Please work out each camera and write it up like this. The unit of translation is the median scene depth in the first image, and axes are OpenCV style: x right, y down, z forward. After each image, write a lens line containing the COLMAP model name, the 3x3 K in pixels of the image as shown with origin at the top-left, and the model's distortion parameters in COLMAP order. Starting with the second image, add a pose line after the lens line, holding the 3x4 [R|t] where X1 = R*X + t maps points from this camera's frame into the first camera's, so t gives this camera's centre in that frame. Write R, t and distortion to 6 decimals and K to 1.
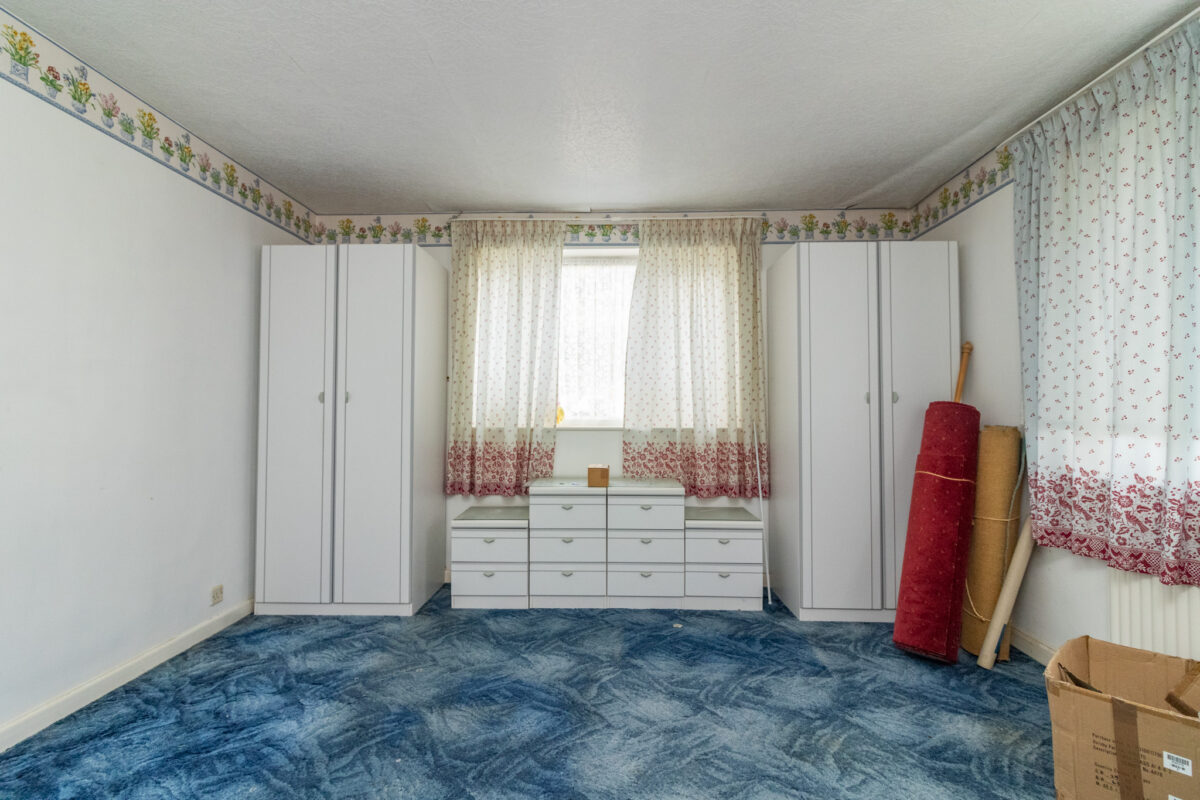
lens RADIAL K [[553.3, 0, 602.0], [0, 553.3, 396.1], [0, 0, 1]] dist [0.000969, 0.000059]
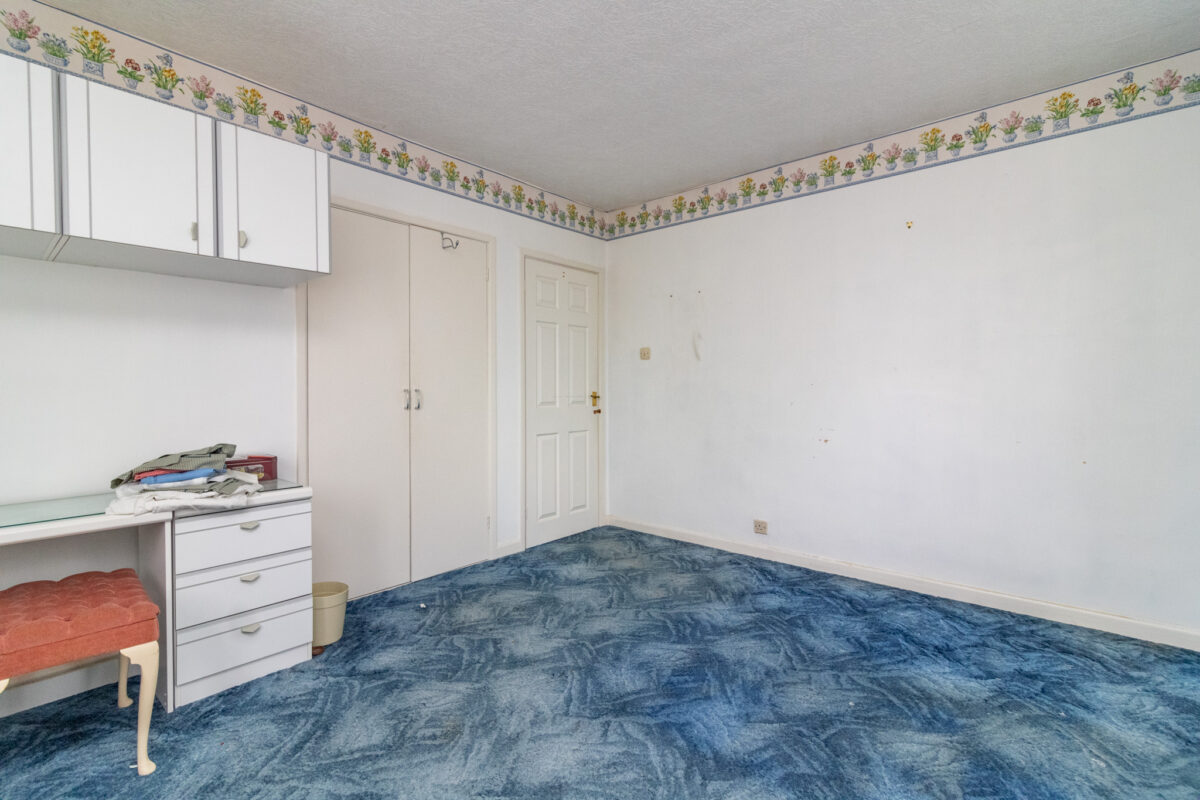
lens RADIAL K [[553.3, 0, 602.0], [0, 553.3, 396.1], [0, 0, 1]] dist [0.000969, 0.000059]
pose [[-0.631098, 0.009754, -0.775642, 0.440216], [0.021866, 0.999747, -0.005218, 0.038187], [0.775395, -0.020253, -0.631152, 0.769931]]
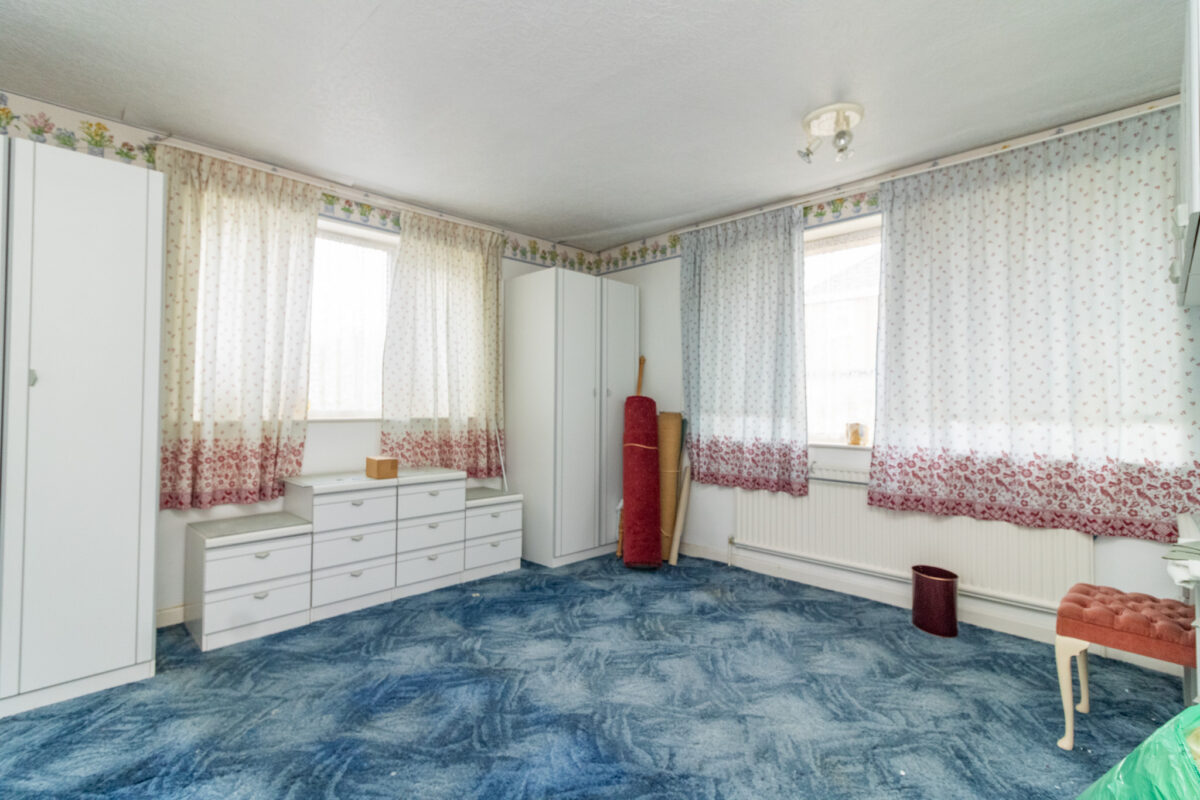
lens RADIAL K [[546.4, 0, 594.8], [0, 546.4, 396.8], [0, 0, 1]] dist [0.004189, 0.000578]
pose [[0.693310, 0.011267, 0.720551, -0.473765], [-0.024378, 0.999672, 0.007825, 0.003254], [-0.720227, -0.022991, 0.693358, 0.074730]]
